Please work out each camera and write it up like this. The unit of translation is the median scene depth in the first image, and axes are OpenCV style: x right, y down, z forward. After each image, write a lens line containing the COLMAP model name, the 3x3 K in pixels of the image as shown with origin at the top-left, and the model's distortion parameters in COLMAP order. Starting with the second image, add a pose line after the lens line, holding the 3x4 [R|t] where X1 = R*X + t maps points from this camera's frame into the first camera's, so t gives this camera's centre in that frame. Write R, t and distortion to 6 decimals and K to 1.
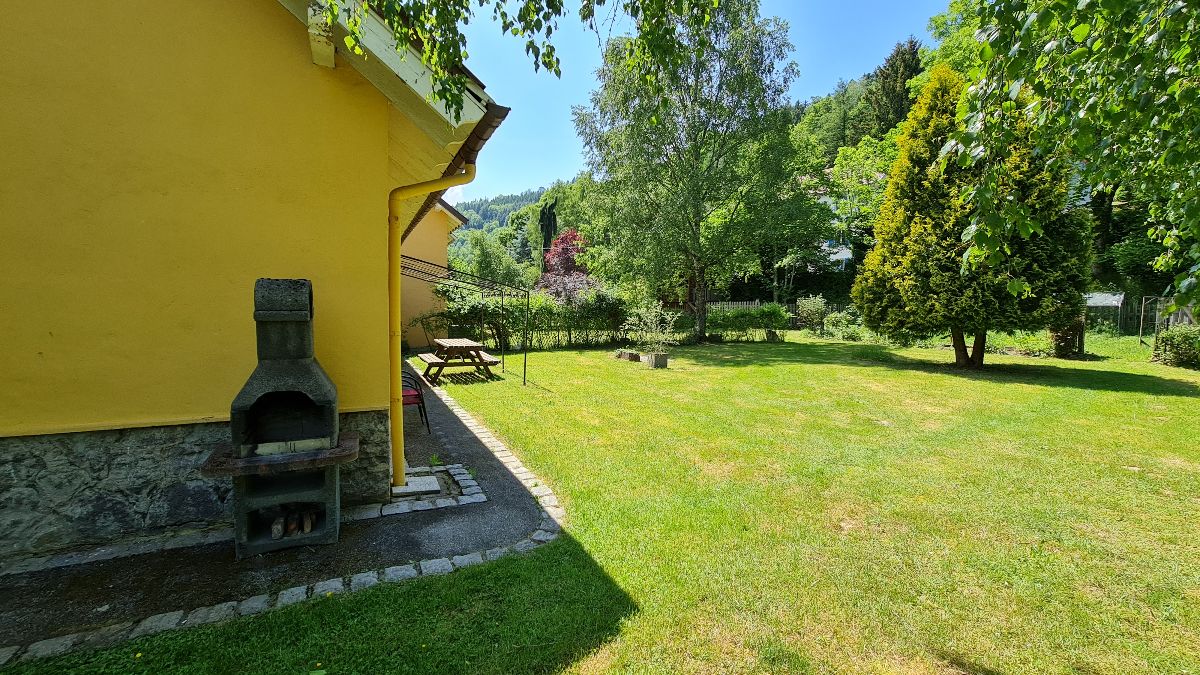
lens RADIAL K [[493.3, 0, 603.2], [0, 493.3, 335.5], [0, 0, 1]] dist [0.000373, 0.000728]
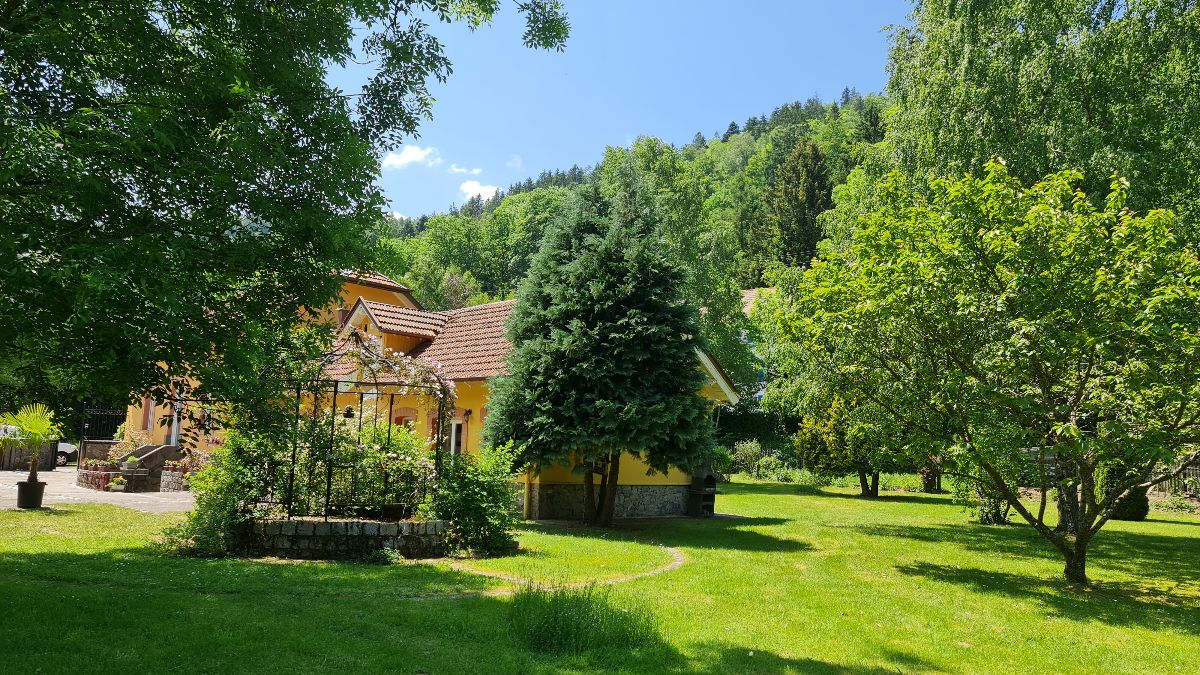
lens RADIAL K [[855.3, 0, 592.9], [0, 855.3, 341.1], [0, 0, 1]] dist [0.024277, -0.020080]
pose [[0.953358, 0.061760, 0.295456, -0.792180], [-0.010757, 0.985174, -0.171223, 0.051616], [-0.301650, 0.160058, 0.939888, -1.173629]]
